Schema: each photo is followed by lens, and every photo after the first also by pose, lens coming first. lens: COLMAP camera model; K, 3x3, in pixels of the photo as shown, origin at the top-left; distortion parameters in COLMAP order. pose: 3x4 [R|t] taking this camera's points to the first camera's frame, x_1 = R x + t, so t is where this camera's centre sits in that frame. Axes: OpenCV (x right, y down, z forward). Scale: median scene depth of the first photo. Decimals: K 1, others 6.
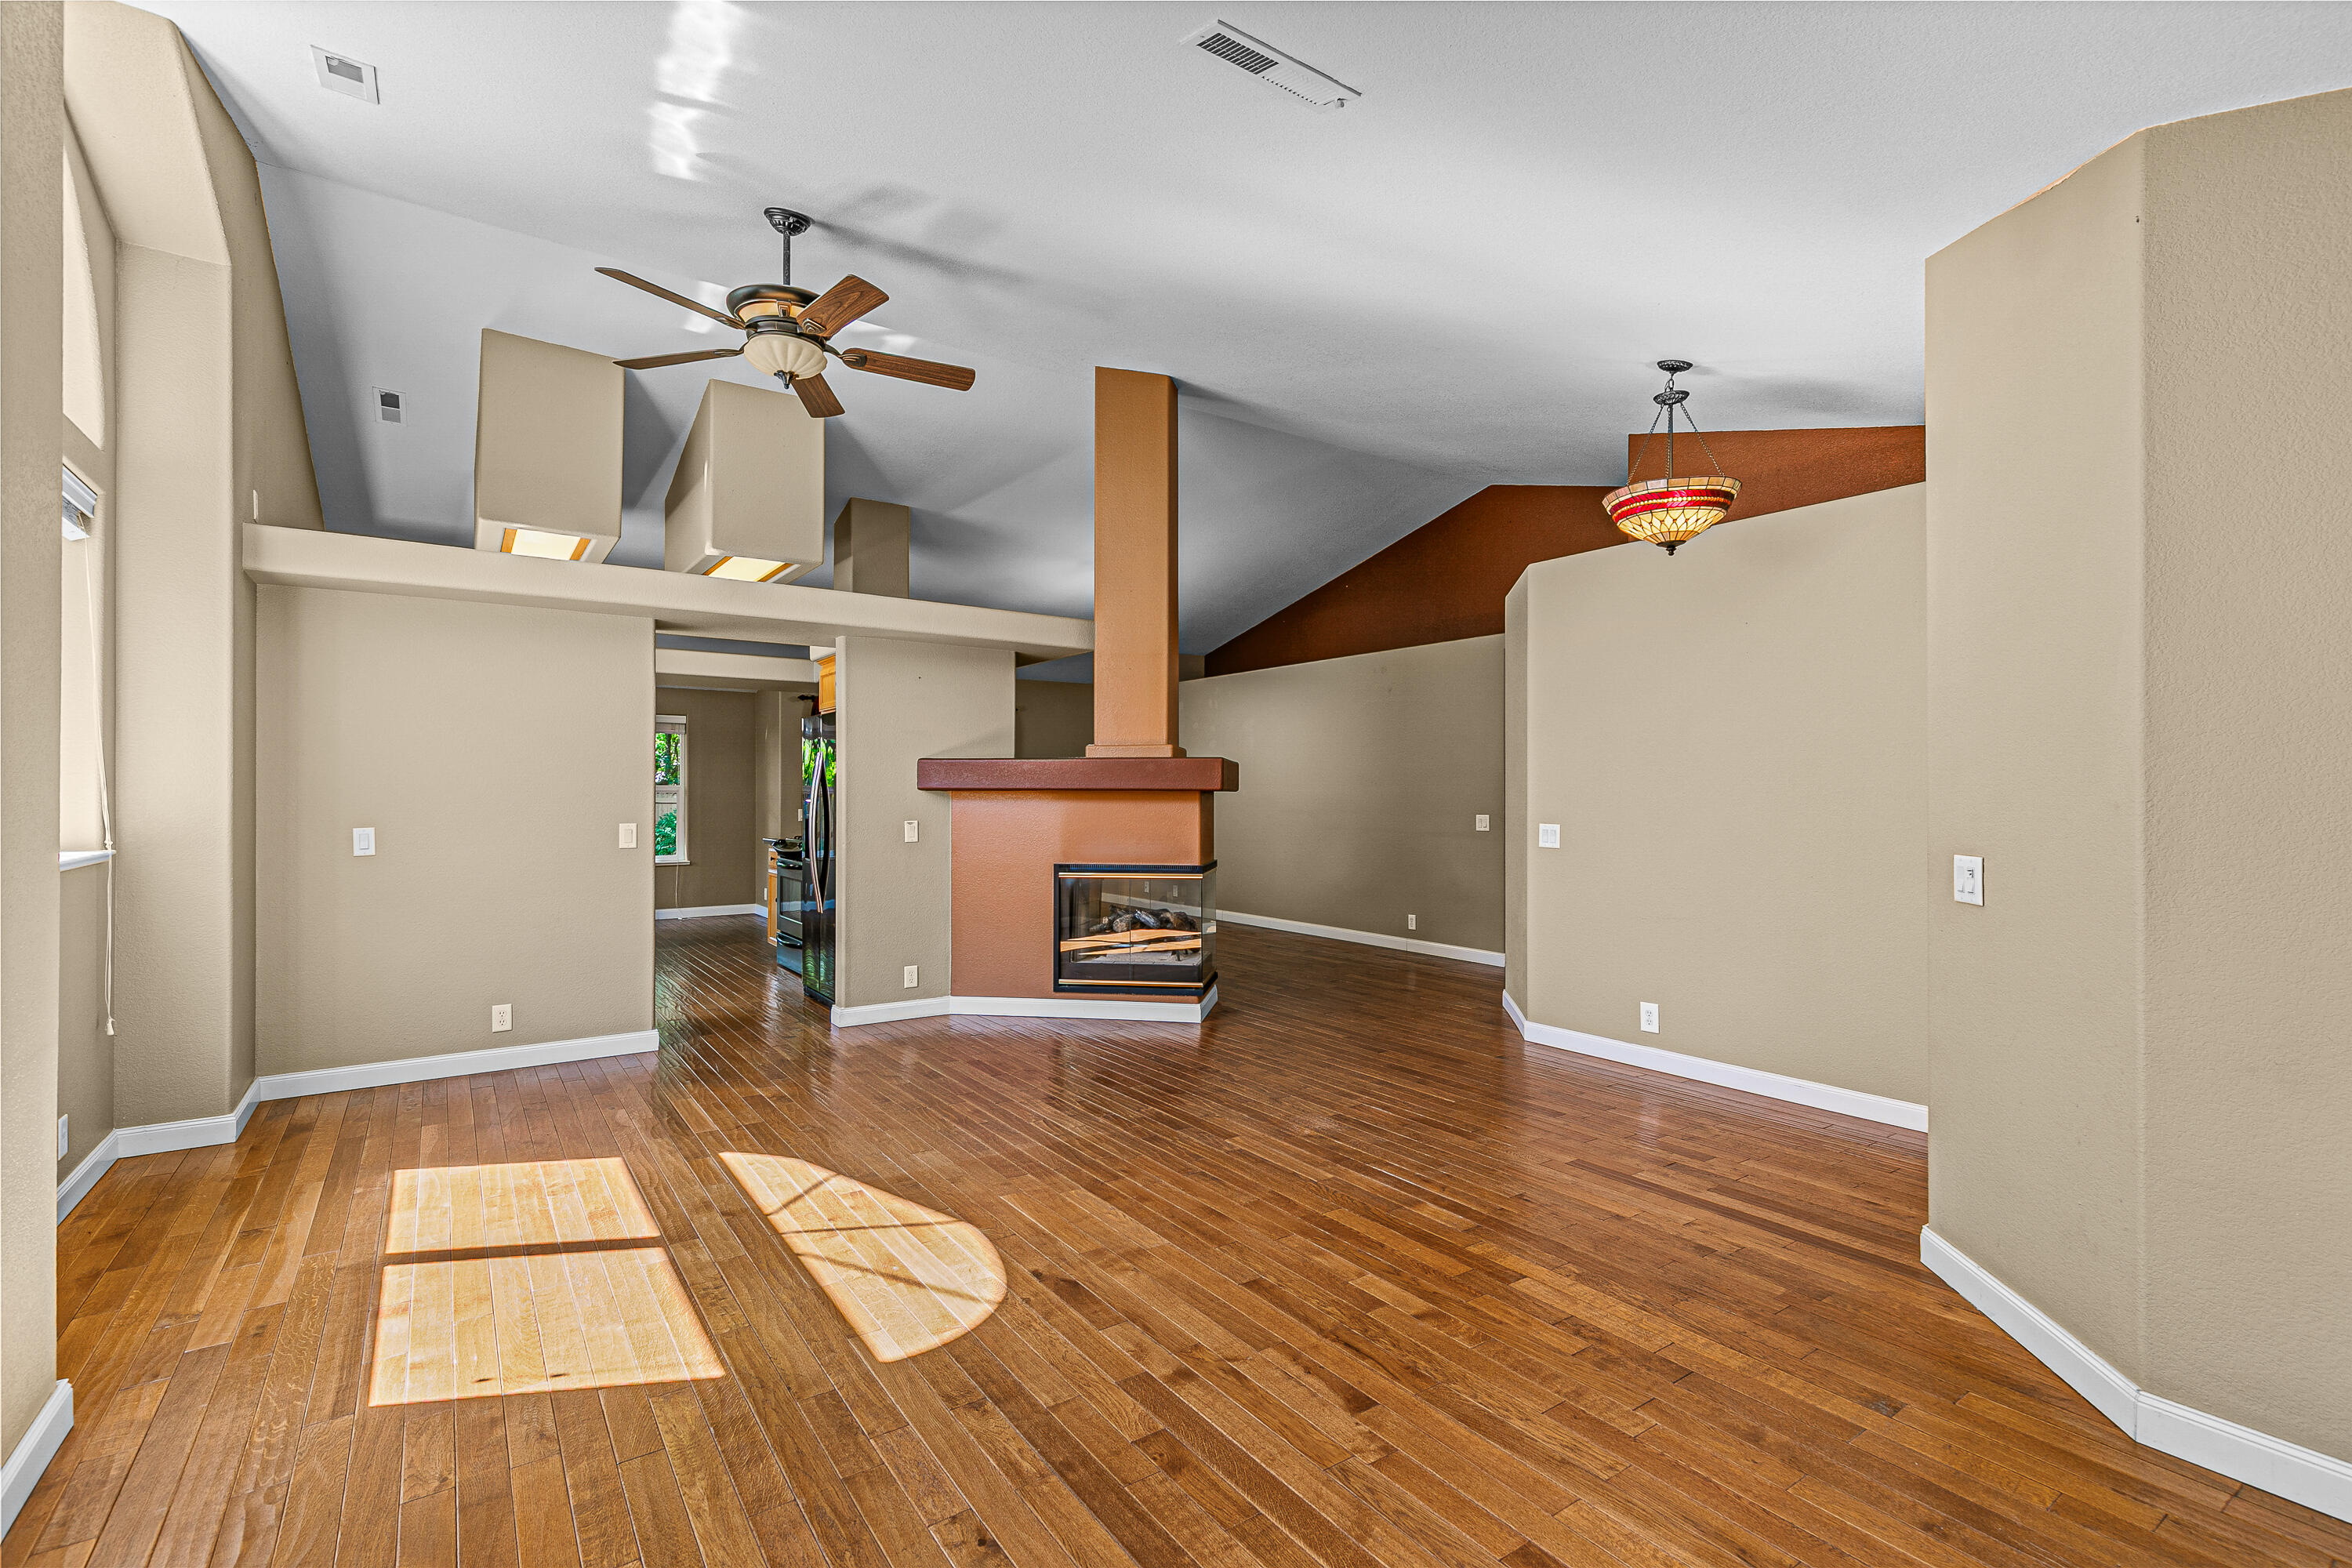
lens RADIAL K [[1068.9, 0, 1181.3], [0, 1068.9, 787.8], [0, 0, 1]] dist [0.014058, -0.002600]
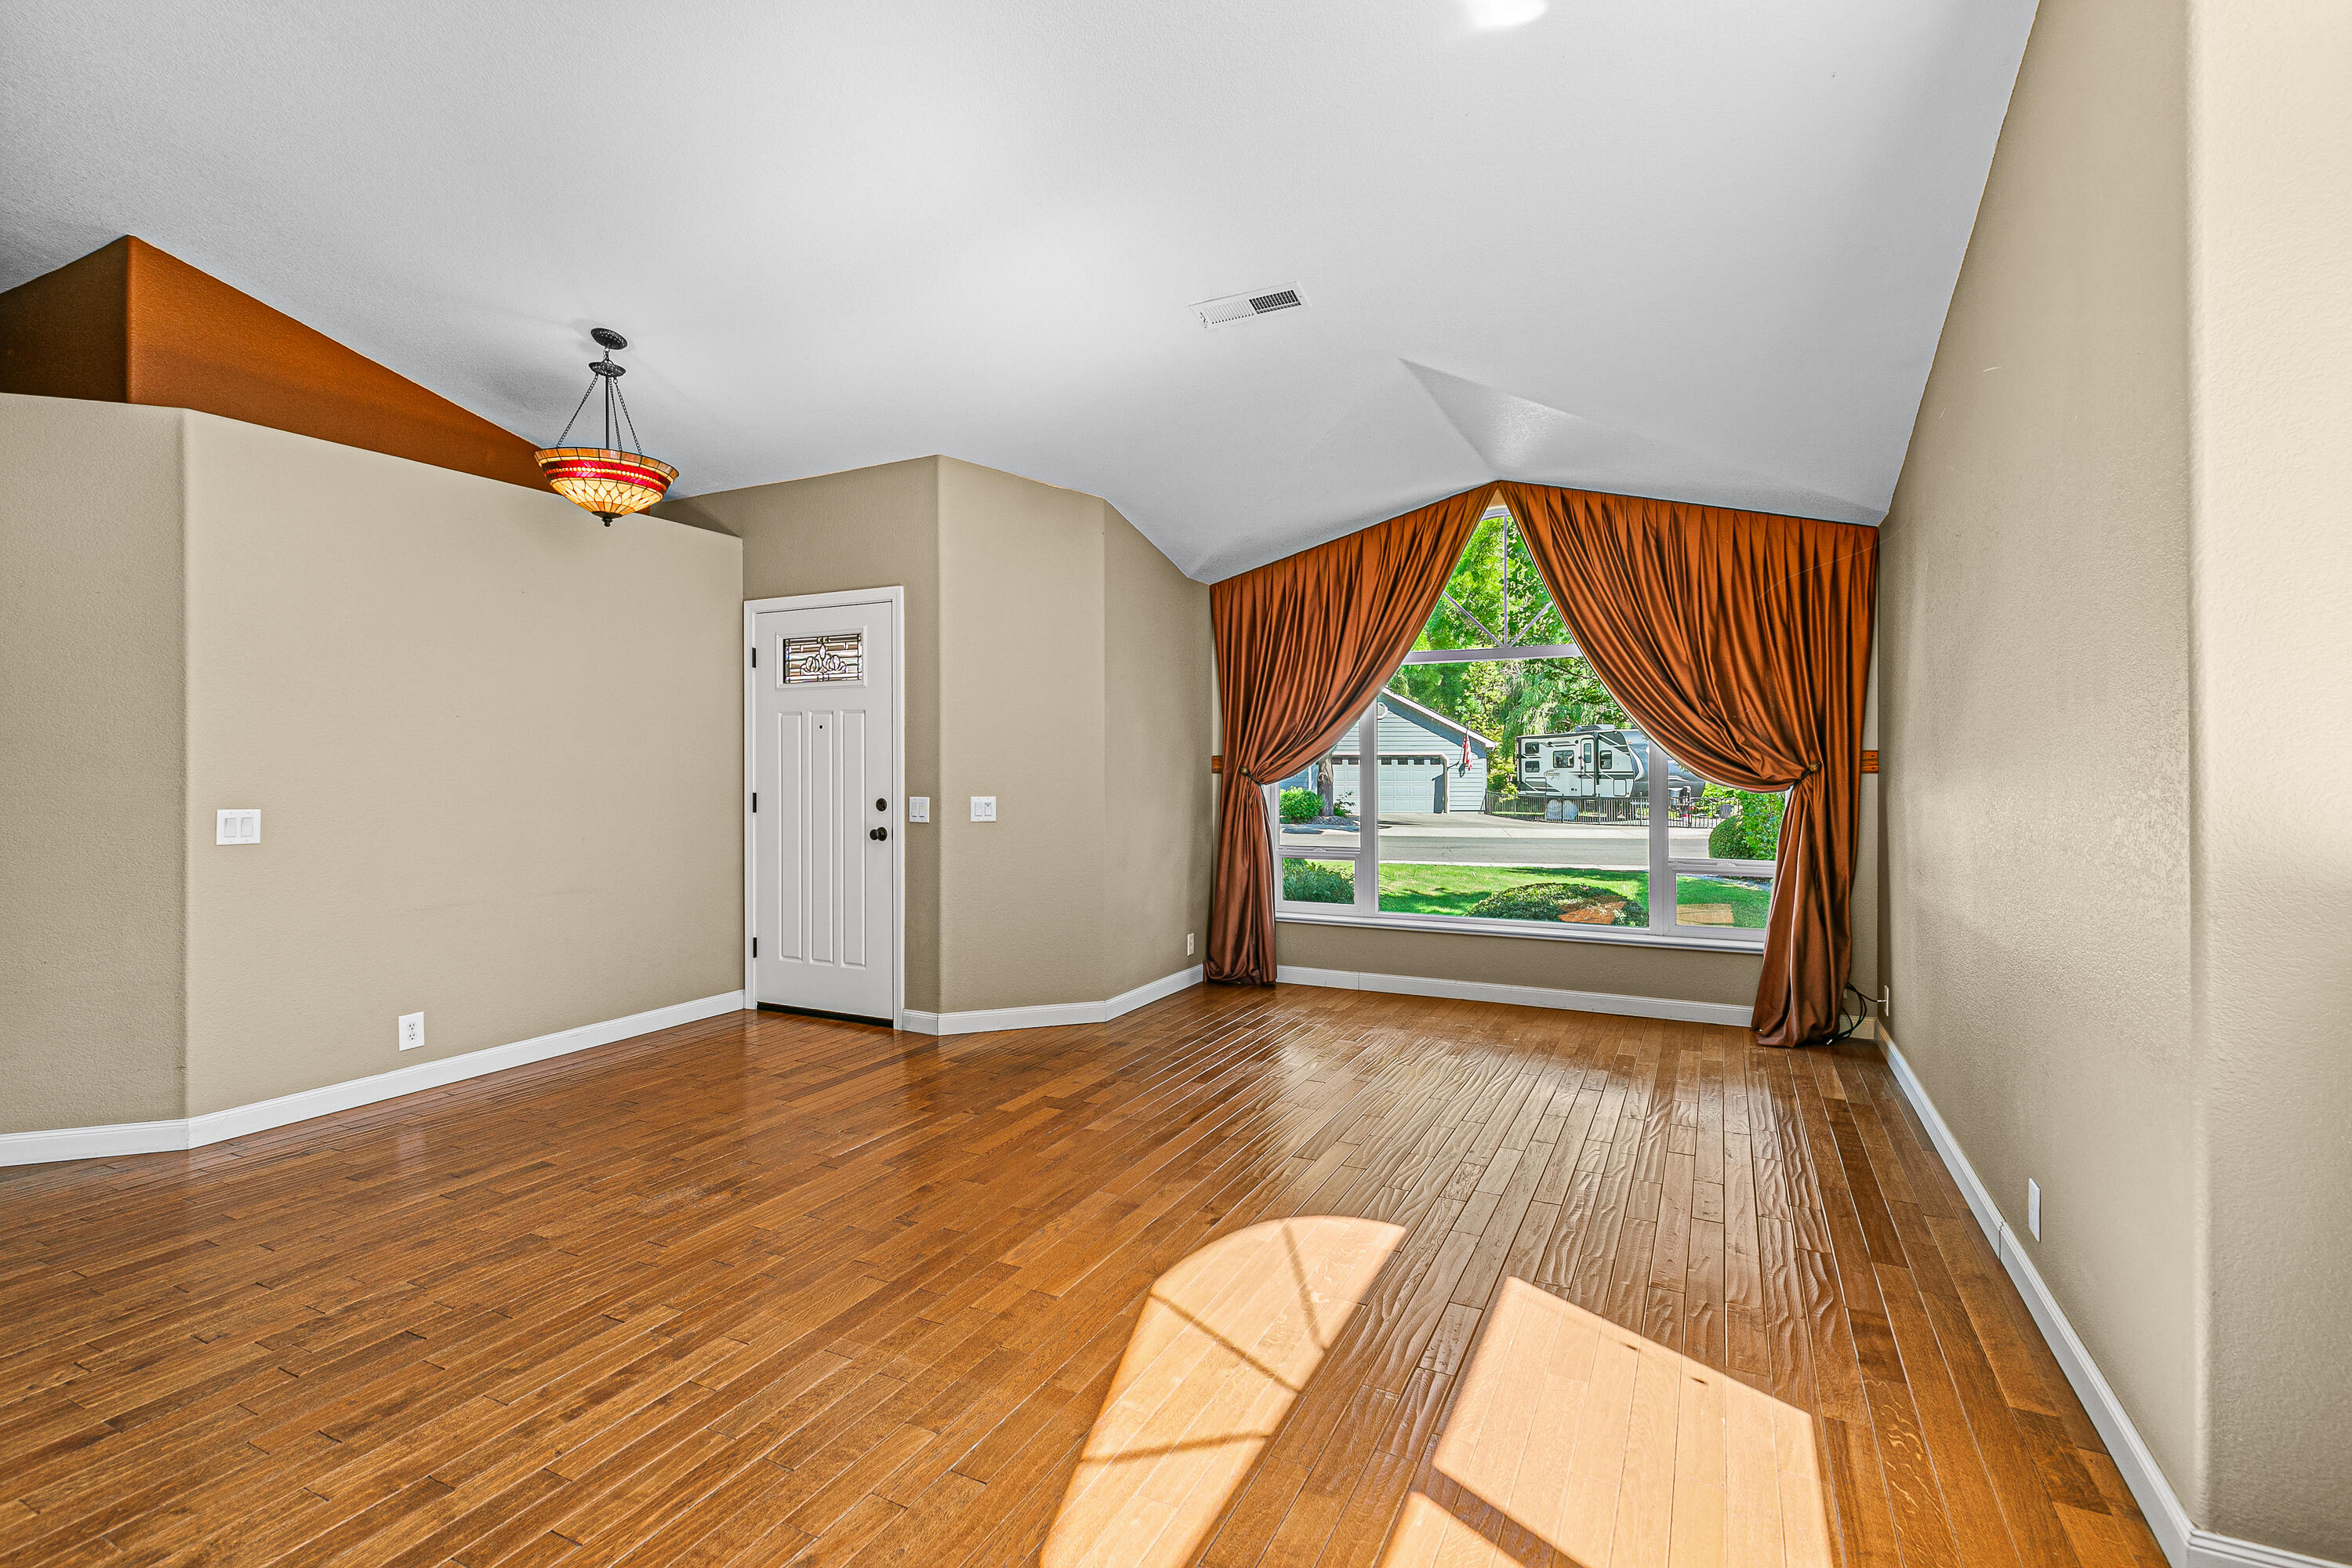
lens RADIAL K [[1068.9, 0, 1188.3], [0, 1068.9, 752.4], [0, 0, 1]] dist [0.014058, -0.002600]
pose [[-0.480842, 0.008485, 0.876766, -0.925192], [-0.001677, 0.999942, -0.010597, 0.006638], [-0.876806, -0.006566, -0.480800, 1.357548]]
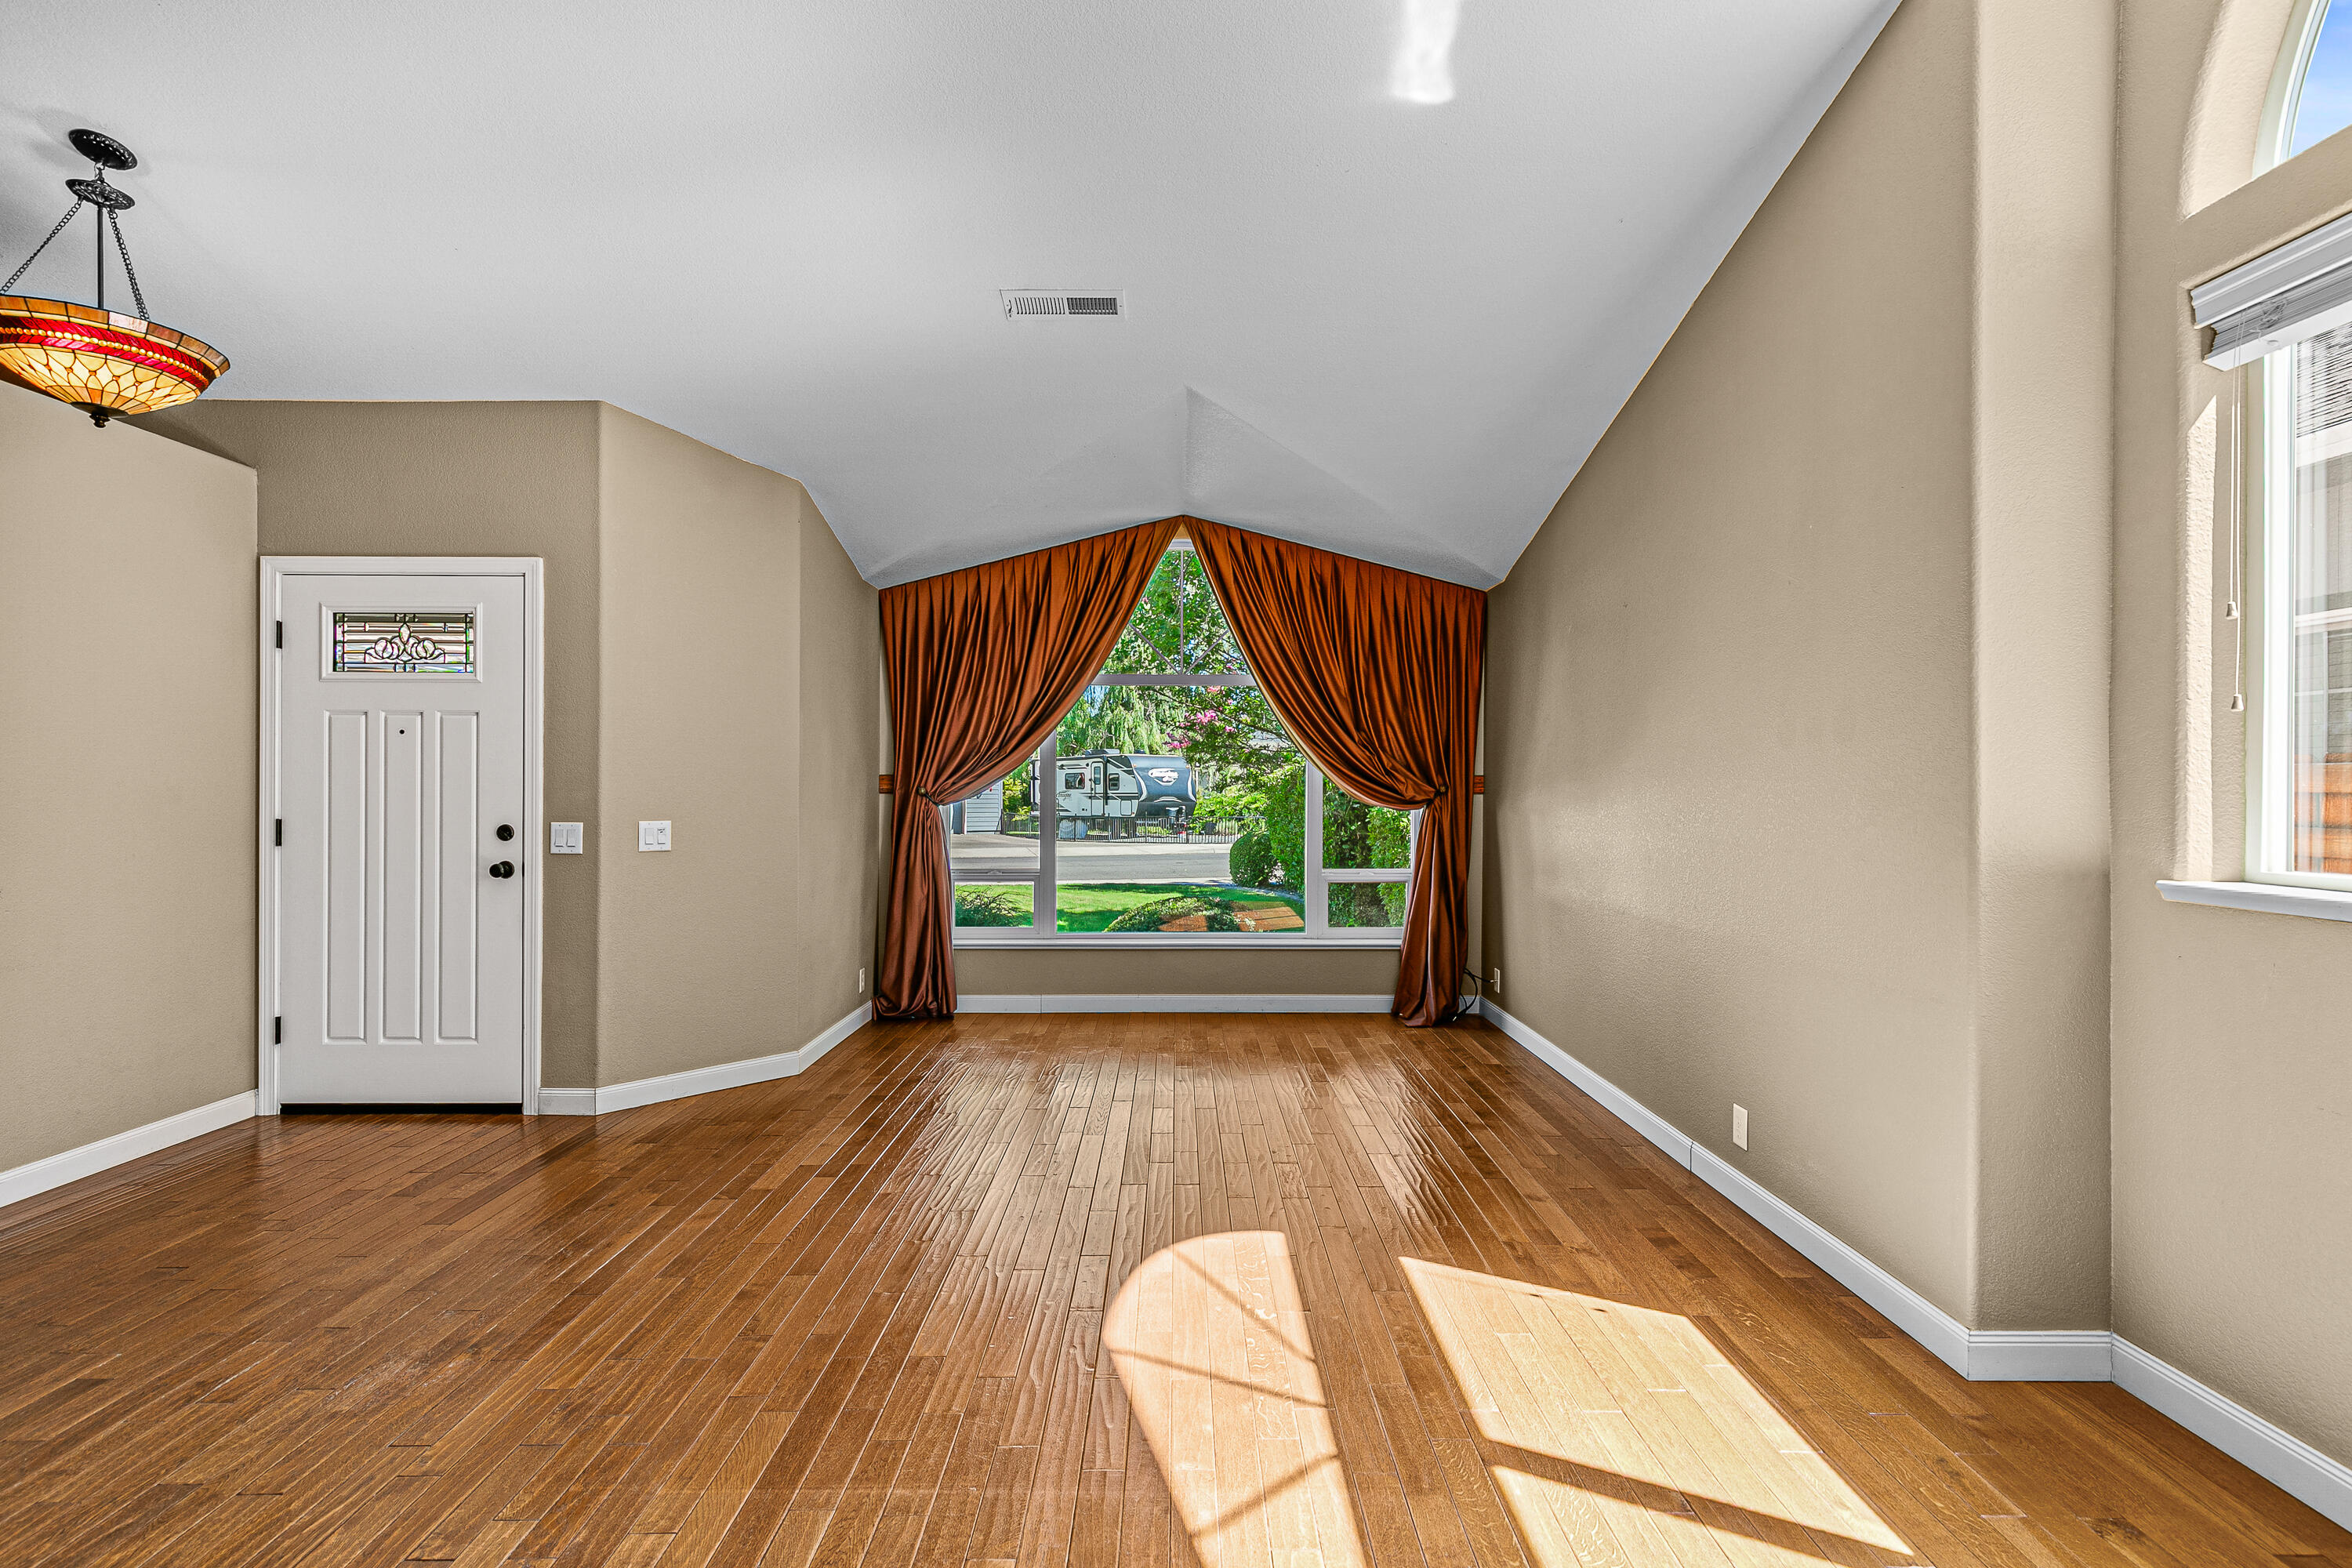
lens RADIAL K [[1068.9, 0, 1182.9], [0, 1068.9, 778.6], [0, 0, 1]] dist [0.014058, -0.002600]
pose [[-0.823976, -0.001173, 0.566624, -0.673123], [-0.006789, 0.999947, -0.007803, 0.009513], [-0.566584, -0.010276, -0.823940, 1.585840]]
